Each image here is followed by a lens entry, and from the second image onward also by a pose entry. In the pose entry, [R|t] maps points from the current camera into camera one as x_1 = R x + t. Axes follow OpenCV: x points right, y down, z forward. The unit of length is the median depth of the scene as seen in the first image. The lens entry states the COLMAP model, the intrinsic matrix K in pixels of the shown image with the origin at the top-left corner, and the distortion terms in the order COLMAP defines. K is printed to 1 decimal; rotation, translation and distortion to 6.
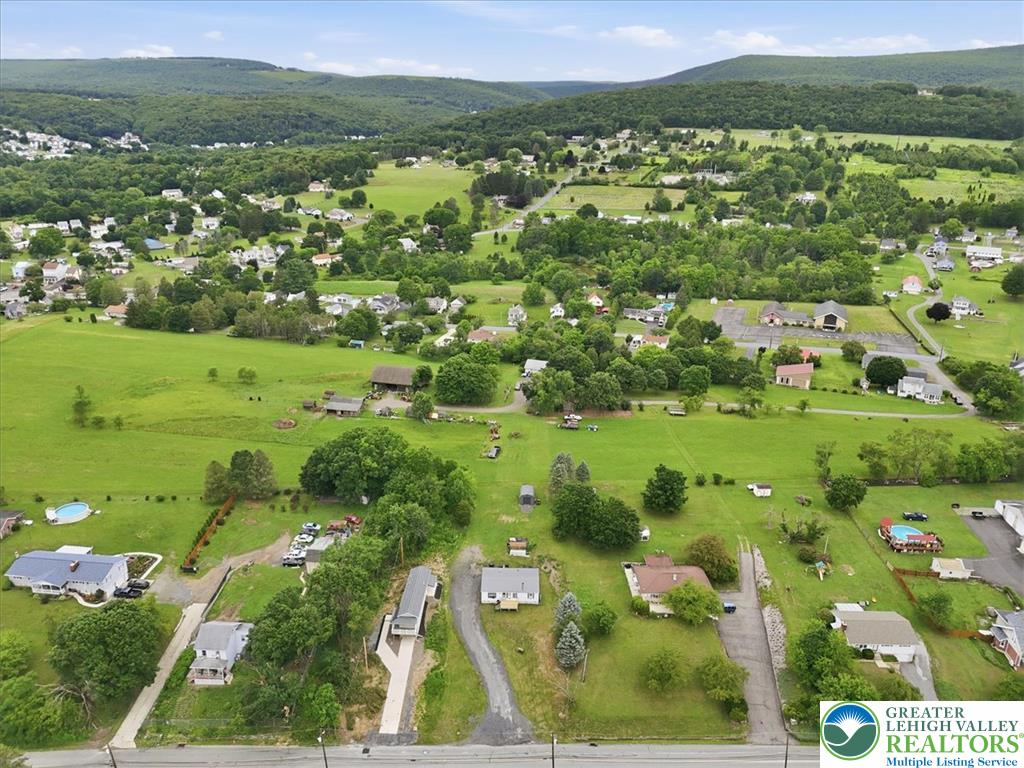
lens RADIAL K [[745.5, 0, 513.2], [0, 745.5, 385.4], [0, 0, 1]] dist [0.057071, -0.044937]
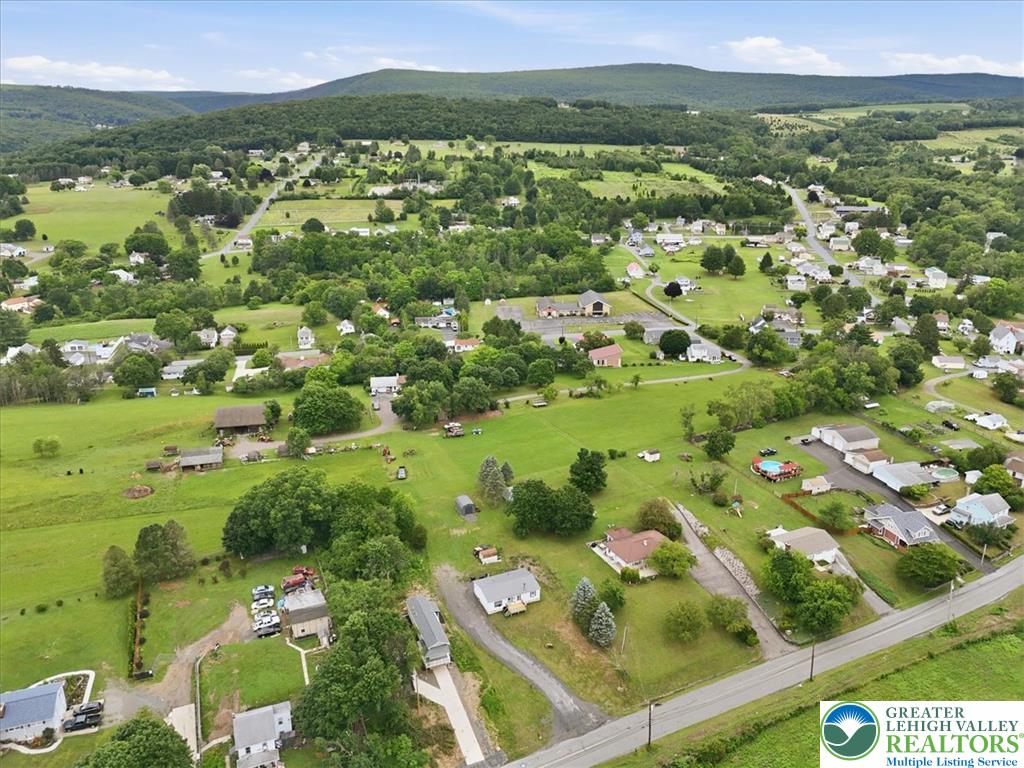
lens RADIAL K [[745.5, 0, 522.1], [0, 745.5, 387.9], [0, 0, 1]] dist [0.057071, -0.044937]
pose [[0.905309, -0.155168, 0.395396, -0.200718], [0.159595, 0.986940, 0.021898, -0.012789], [-0.393630, 0.043279, 0.918250, 0.029740]]
